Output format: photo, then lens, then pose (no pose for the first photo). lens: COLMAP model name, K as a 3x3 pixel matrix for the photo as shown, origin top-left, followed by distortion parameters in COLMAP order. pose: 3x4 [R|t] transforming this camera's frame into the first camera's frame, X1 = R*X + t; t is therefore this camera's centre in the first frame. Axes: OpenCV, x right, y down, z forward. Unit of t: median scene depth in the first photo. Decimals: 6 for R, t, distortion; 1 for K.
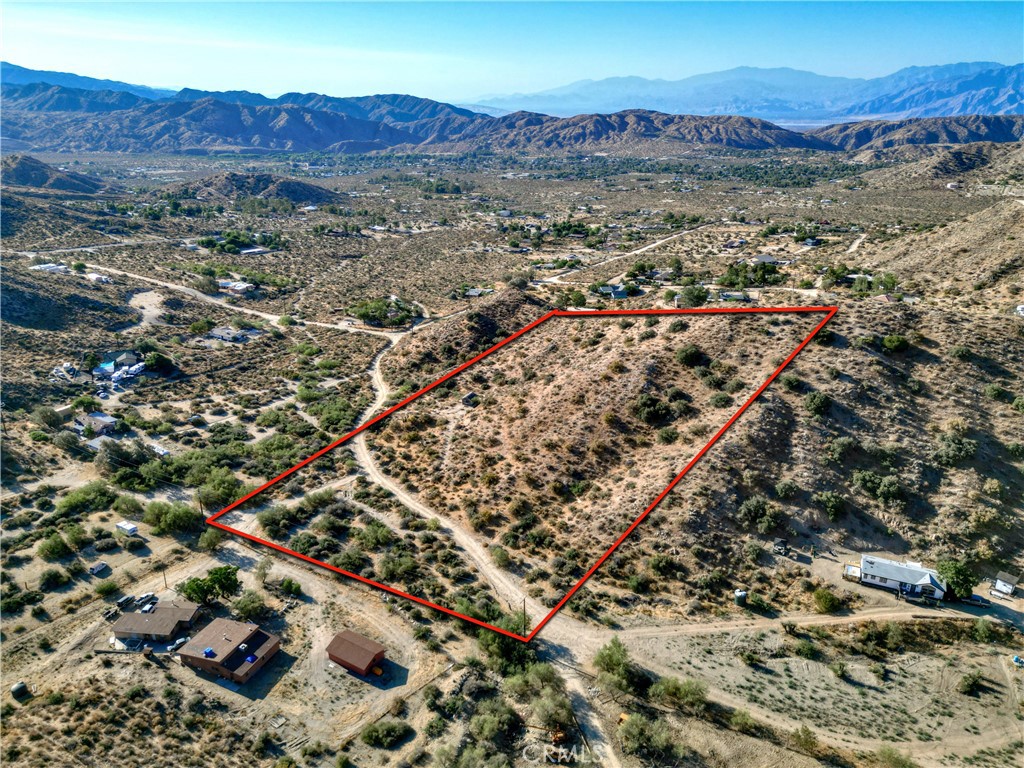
lens RADIAL K [[717.4, 0, 511.7], [0, 717.4, 383.1], [0, 0, 1]] dist [0.055195, -0.046004]
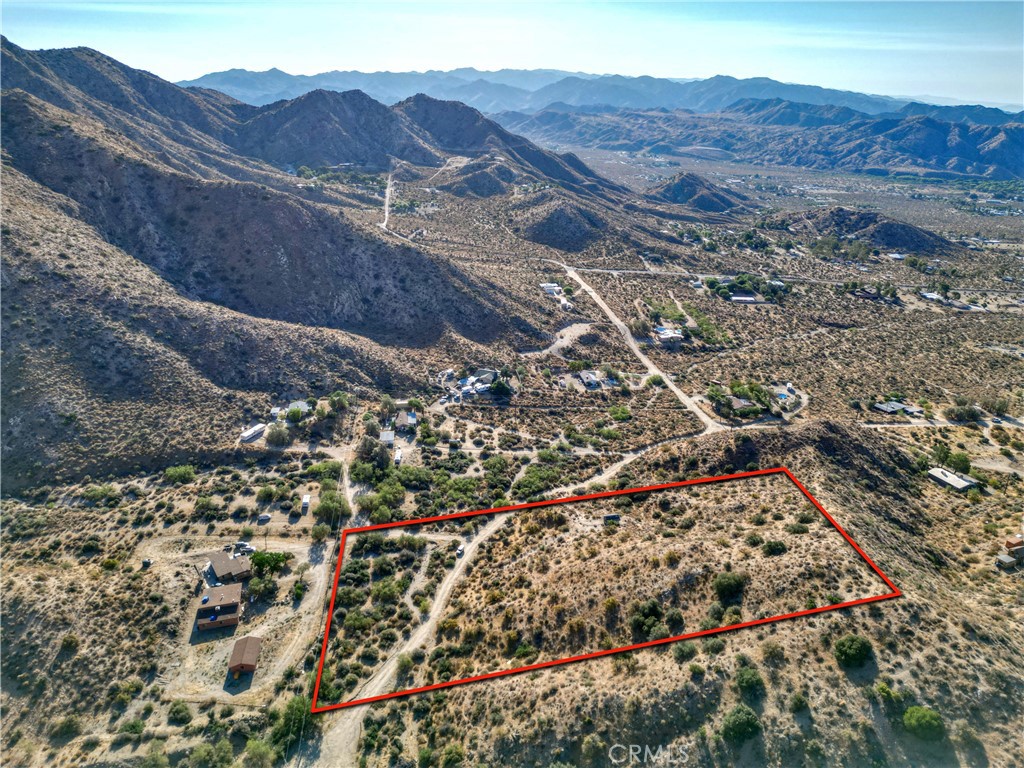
lens RADIAL K [[717.4, 0, 511.6], [0, 717.4, 384.4], [0, 0, 1]] dist [0.055195, -0.046004]
pose [[0.630657, 0.292337, -0.718896, 0.653729], [-0.299256, 0.946304, 0.122287, -0.298368], [0.716043, 0.138012, 0.684277, 0.248552]]
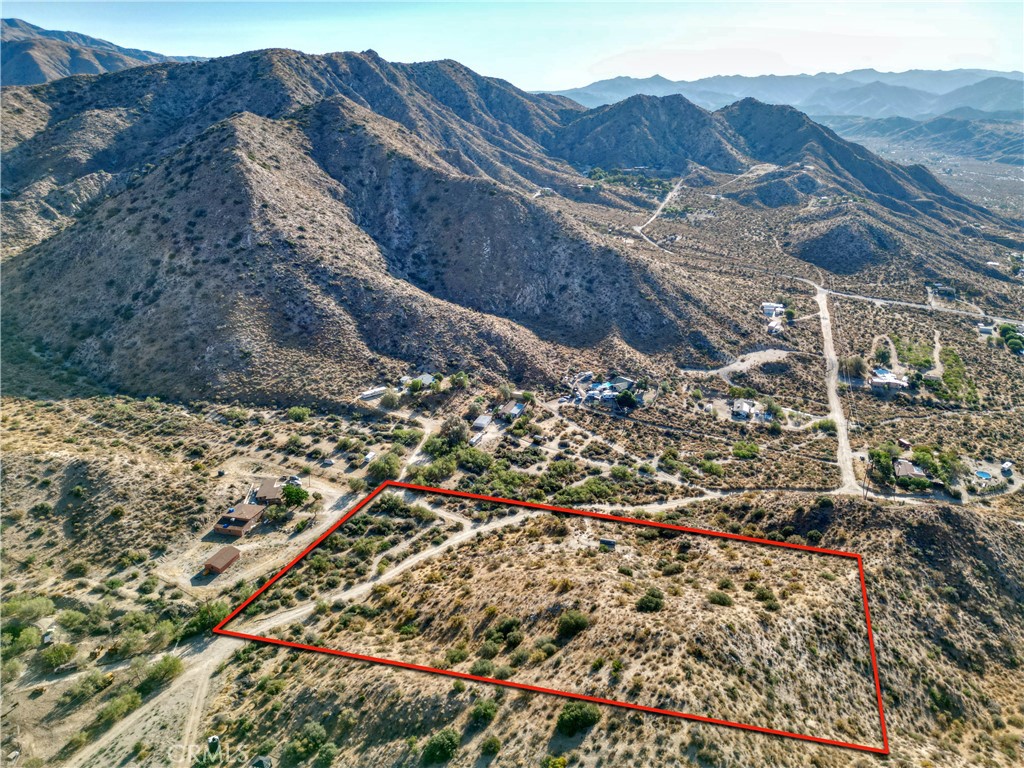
lens RADIAL K [[717.4, 0, 509.5], [0, 717.4, 383.3], [0, 0, 1]] dist [0.055195, -0.046004]
pose [[0.198320, 0.363070, -0.910412, 0.884321], [-0.379301, 0.884919, 0.270278, -0.470585], [0.903770, 0.291719, 0.313210, 0.671388]]
